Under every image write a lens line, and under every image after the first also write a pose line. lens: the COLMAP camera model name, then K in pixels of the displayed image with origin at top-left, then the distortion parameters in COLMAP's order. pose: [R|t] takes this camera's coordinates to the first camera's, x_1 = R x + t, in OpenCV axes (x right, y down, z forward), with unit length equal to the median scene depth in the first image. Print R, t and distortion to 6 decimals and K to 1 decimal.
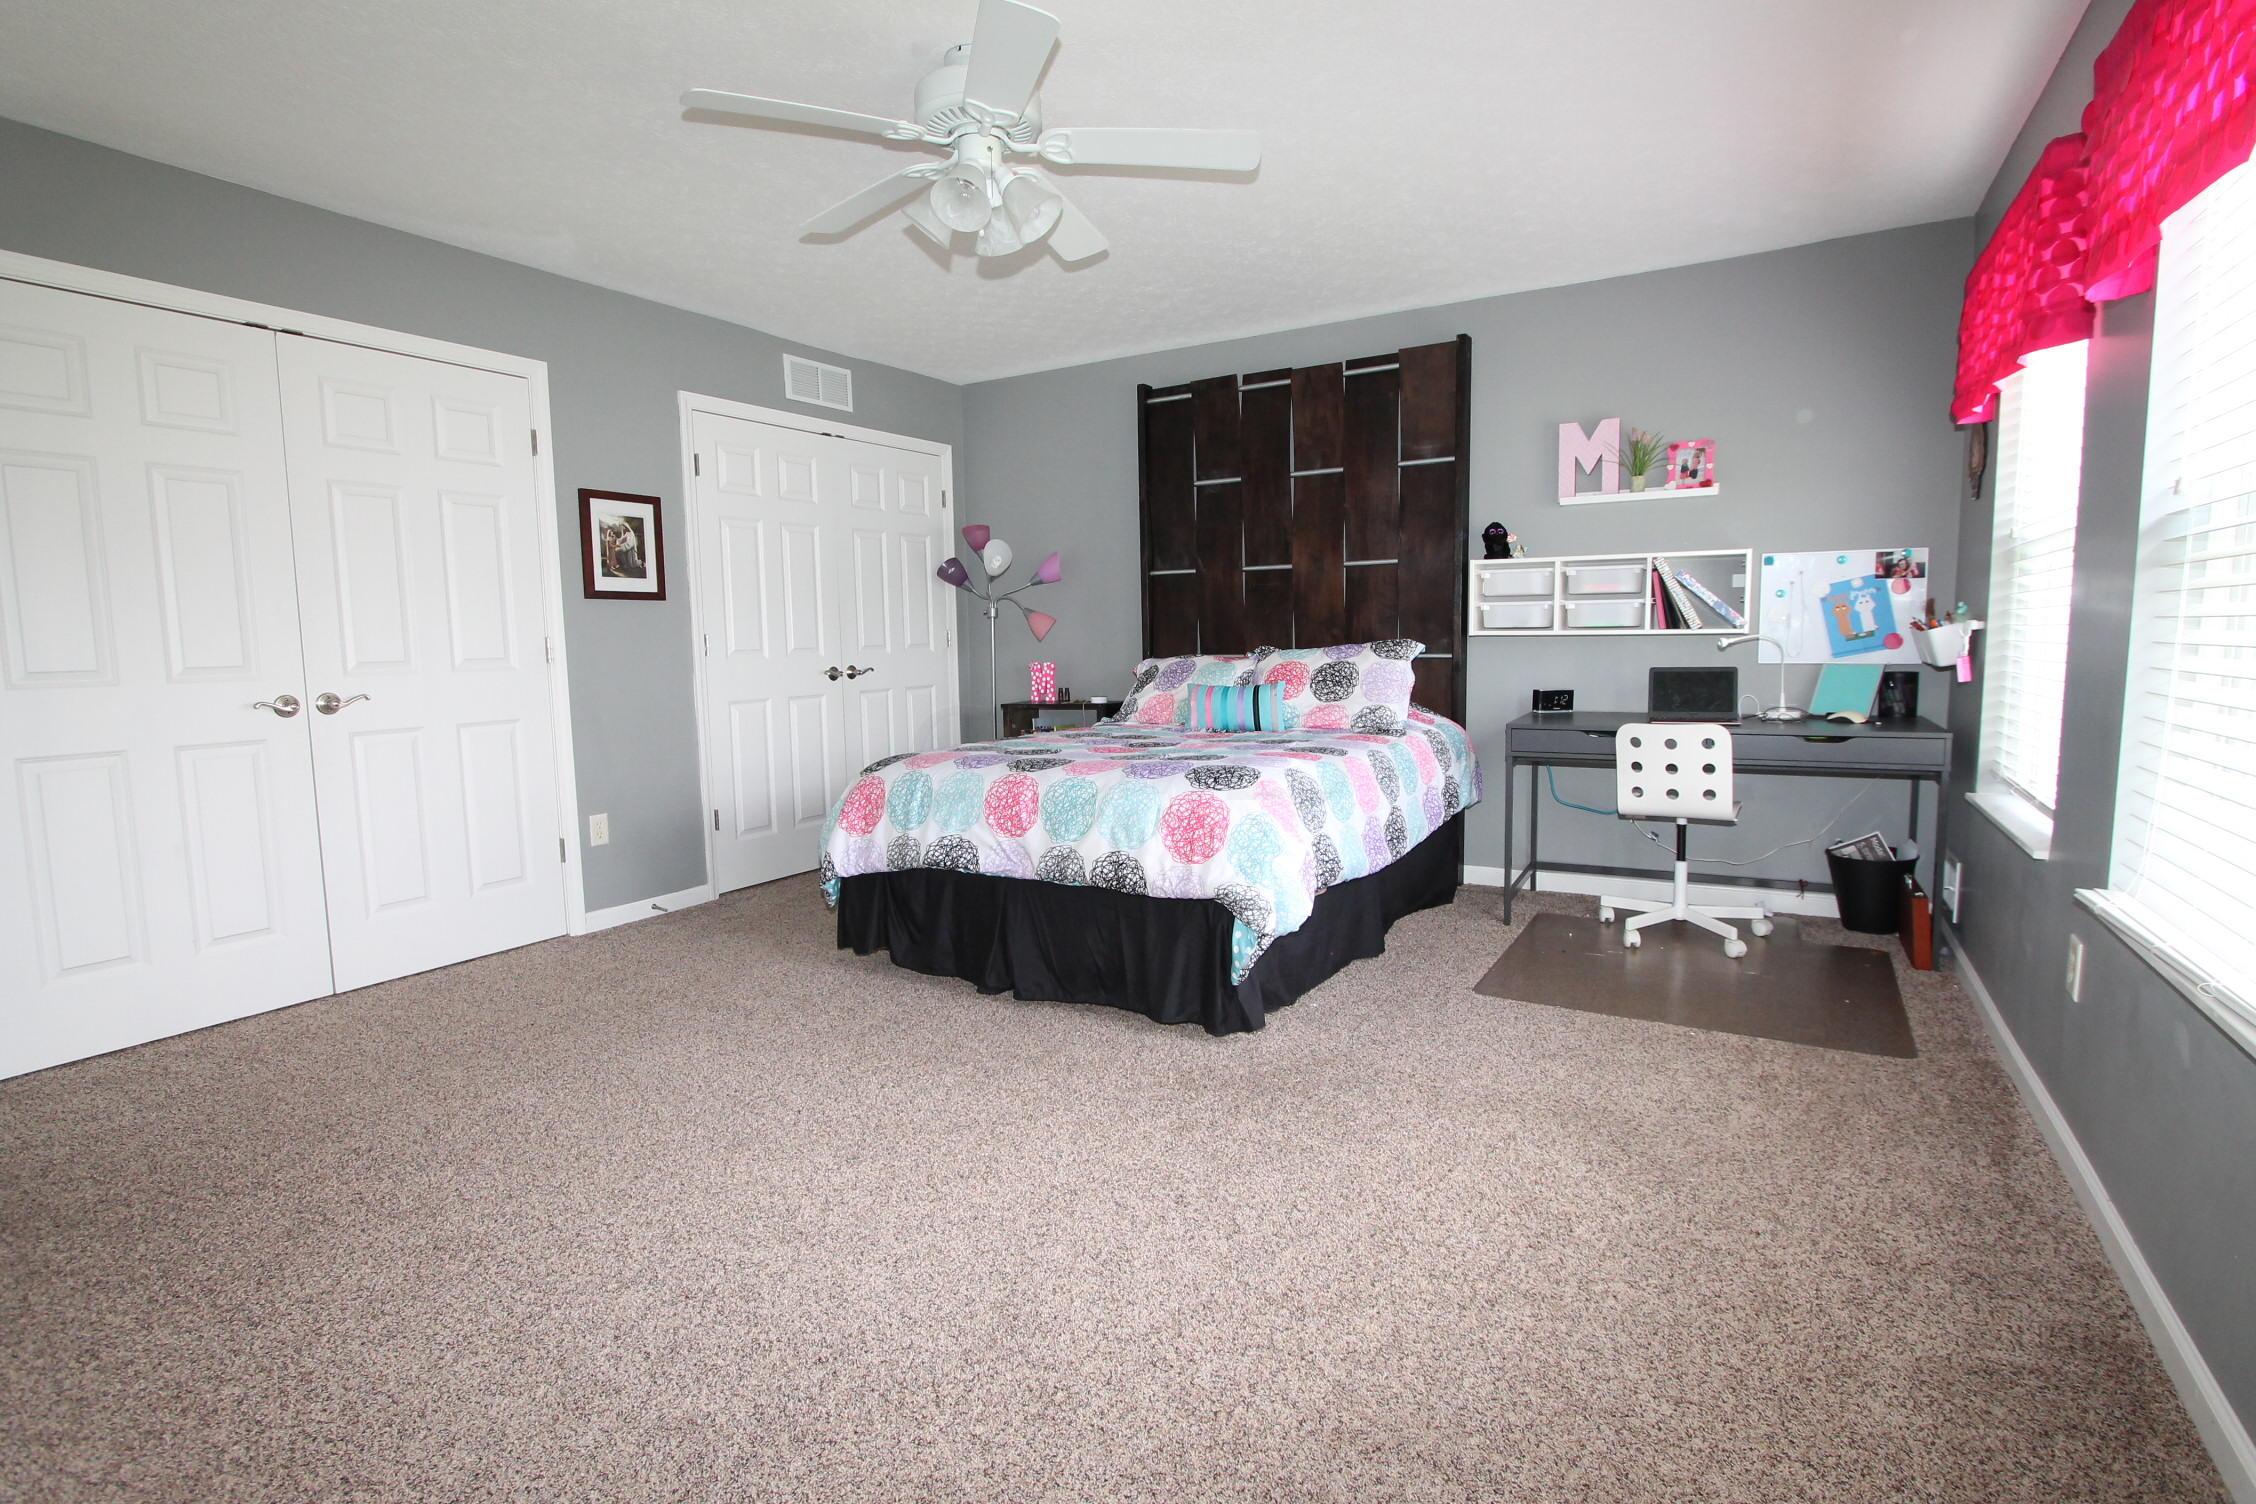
lens RADIAL K [[1063.8, 0, 1139.7], [0, 1063.8, 738.1], [0, 0, 1]] dist [-0.026921, 0.009280]
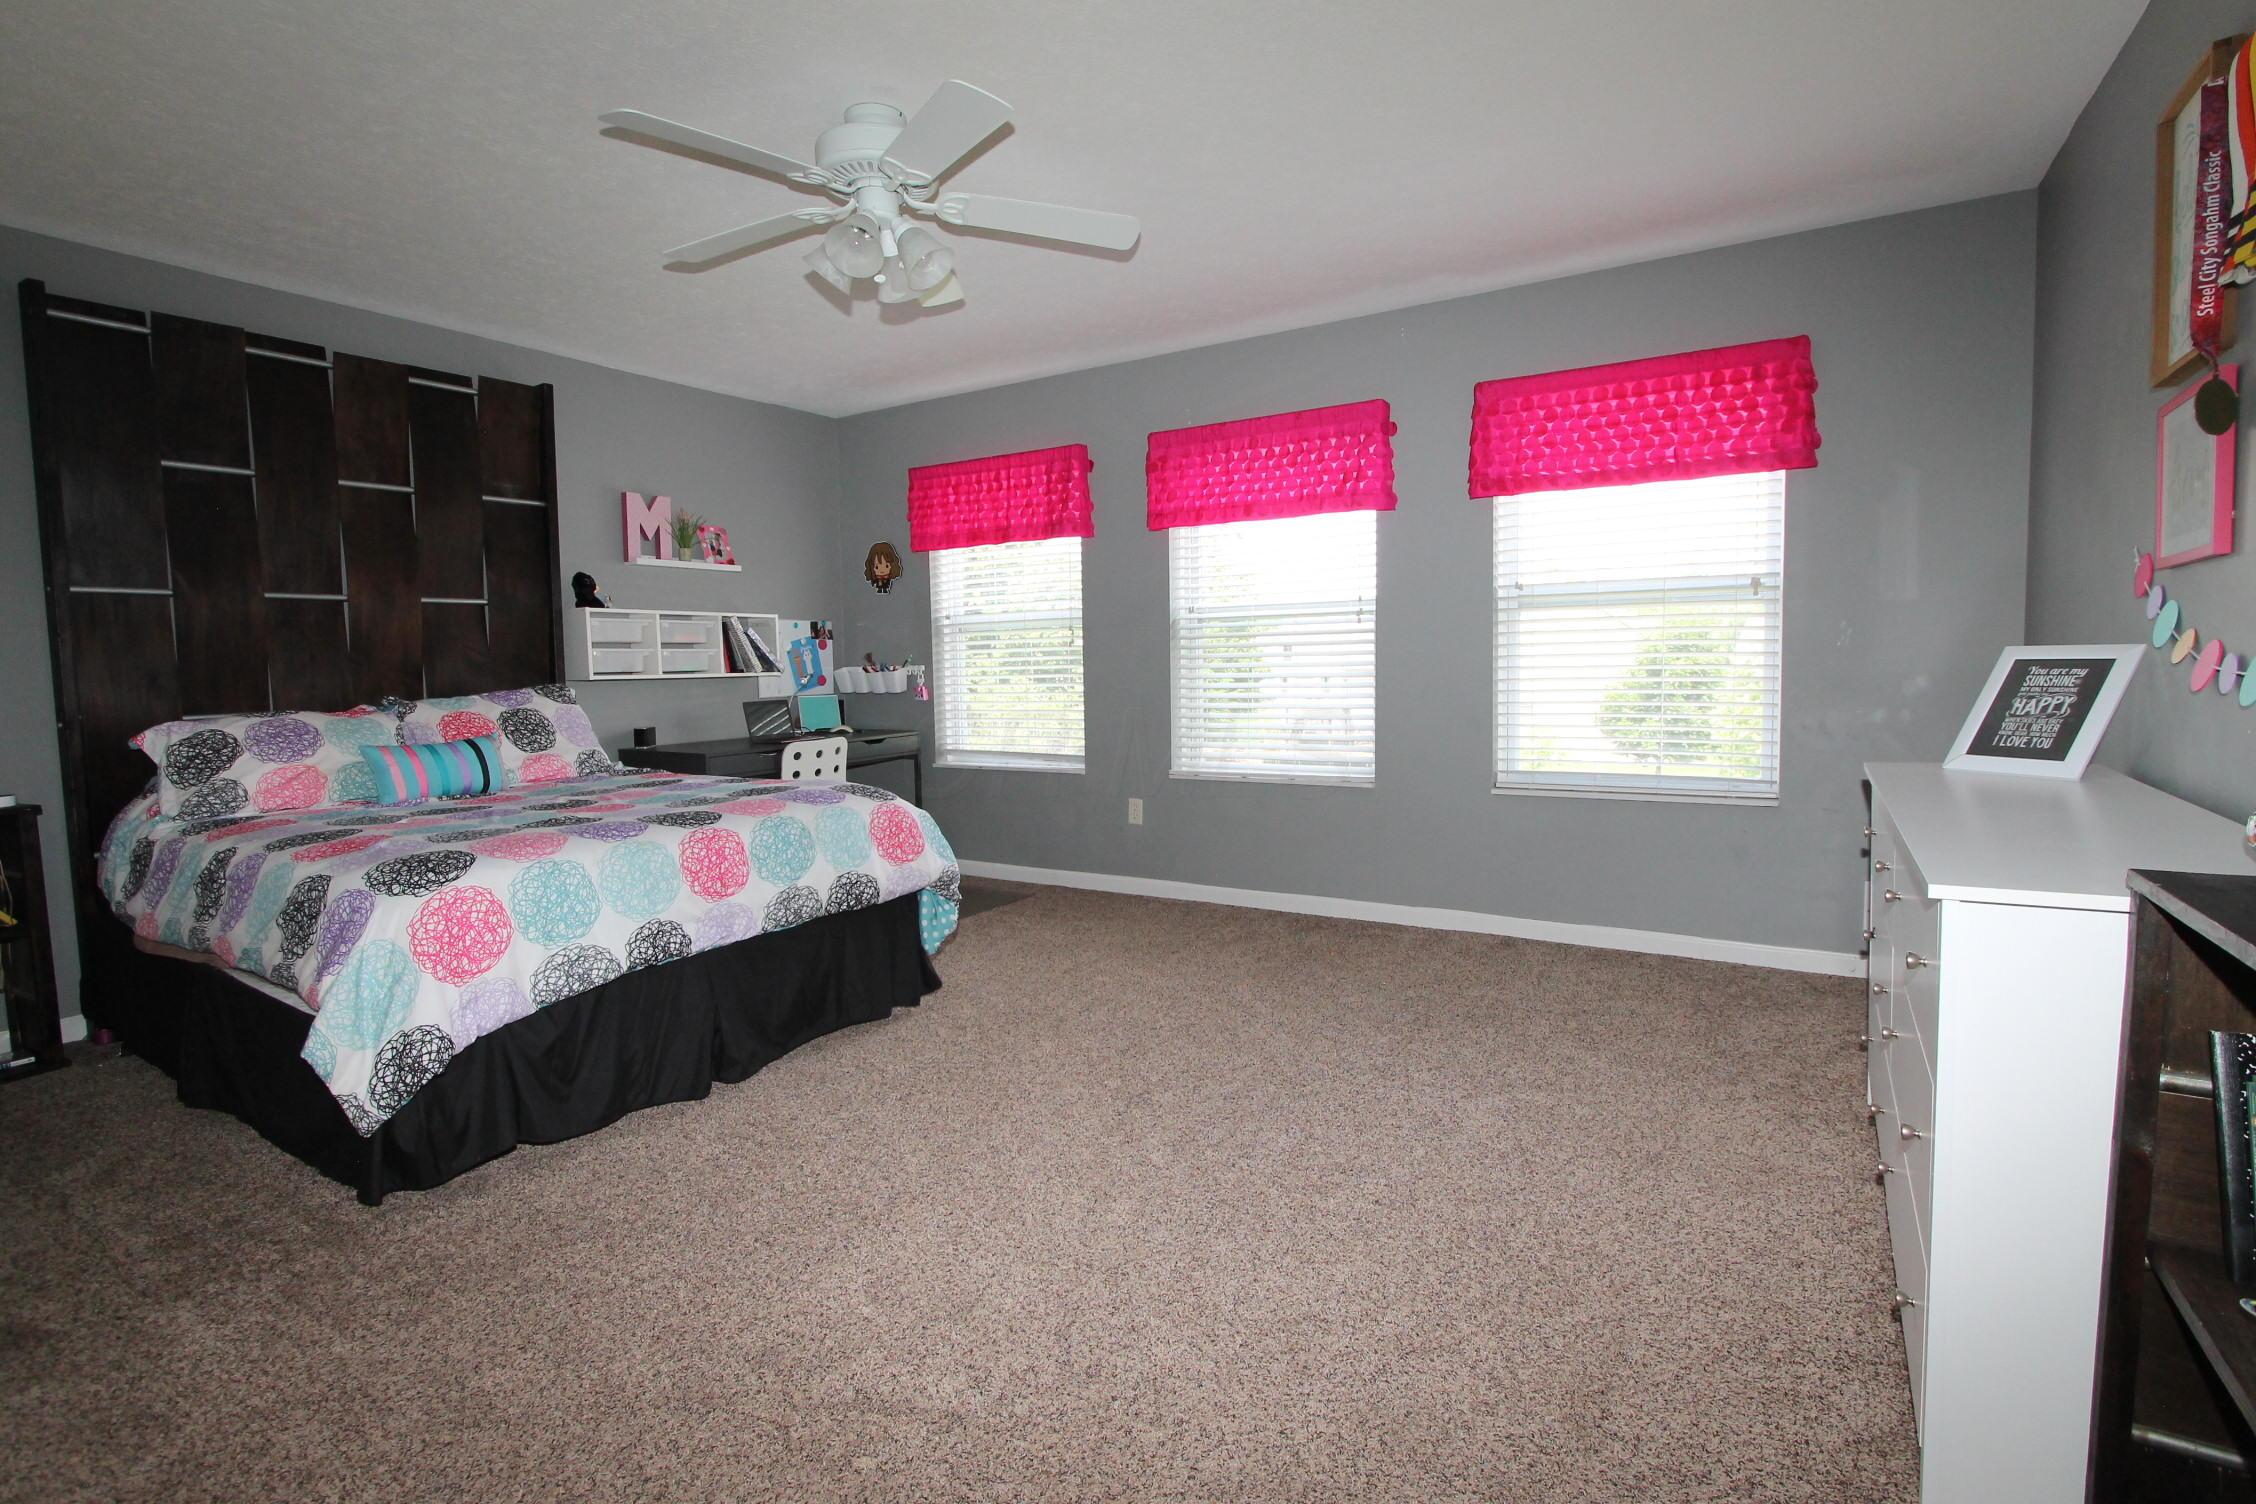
lens RADIAL K [[1063.8, 0, 1139.7], [0, 1063.8, 738.1], [0, 0, 1]] dist [-0.026921, 0.009280]
pose [[0.023046, -0.055783, 0.998177, -0.765644], [0.120831, 0.991278, 0.052607, -0.033312], [-0.992406, 0.119398, 0.029586, 0.483659]]
